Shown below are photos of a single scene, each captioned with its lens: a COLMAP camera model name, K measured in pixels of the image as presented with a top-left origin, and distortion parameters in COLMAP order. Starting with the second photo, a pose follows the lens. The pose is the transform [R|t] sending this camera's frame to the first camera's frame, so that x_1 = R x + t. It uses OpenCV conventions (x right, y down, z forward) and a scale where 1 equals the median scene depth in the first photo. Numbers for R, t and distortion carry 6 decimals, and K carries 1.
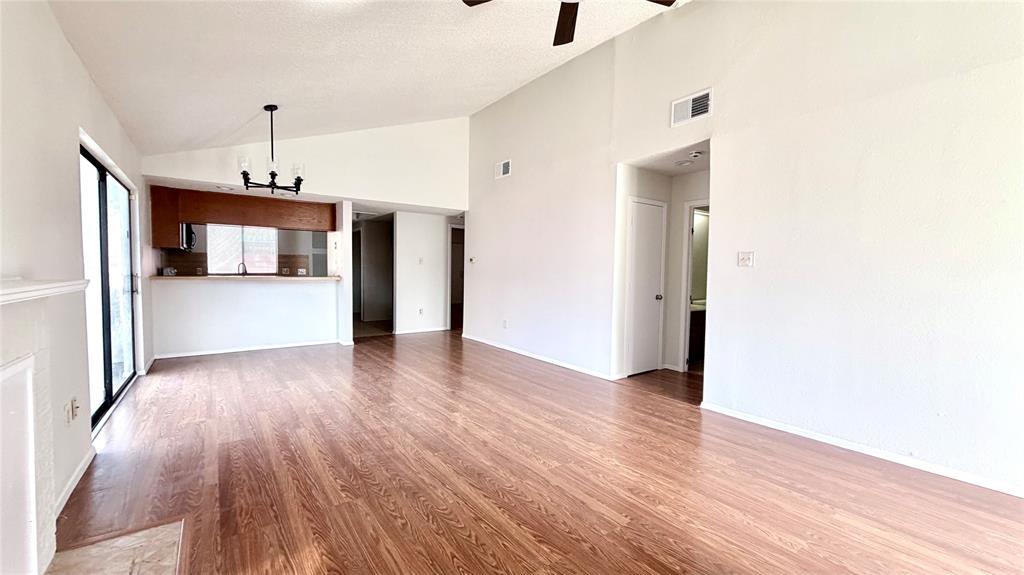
lens RADIAL K [[407.7, 0, 509.7], [0, 407.7, 288.5], [0, 0, 1]] dist [0.002594, -0.000404]
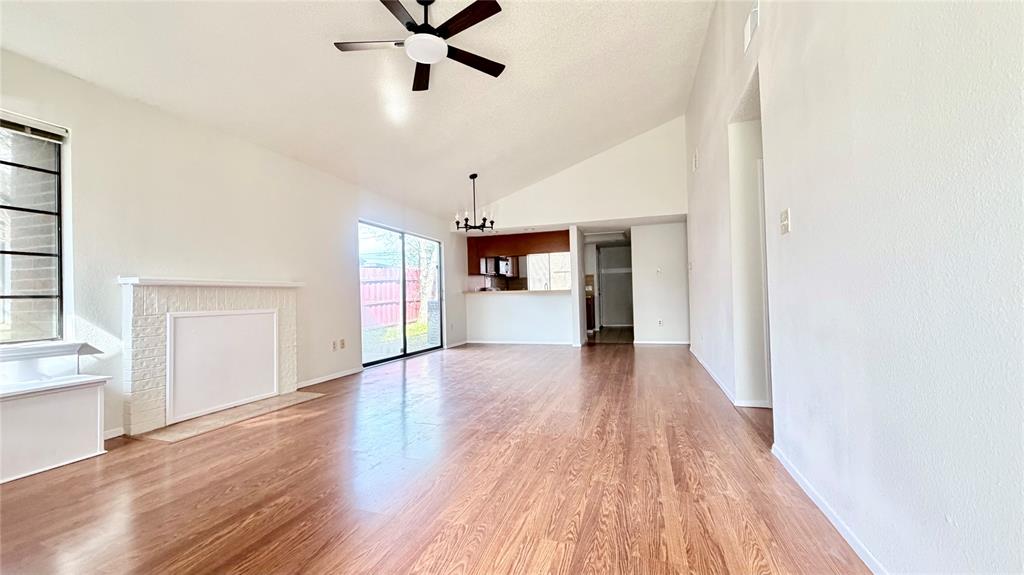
lens RADIAL K [[407.7, 0, 508.5], [0, 407.7, 289.1], [0, 0, 1]] dist [0.002594, -0.000404]
pose [[0.582978, -0.040865, -0.811460, 0.663425], [-0.006921, 0.998448, -0.055254, 0.057576], [0.812459, 0.037828, 0.581790, 0.220838]]
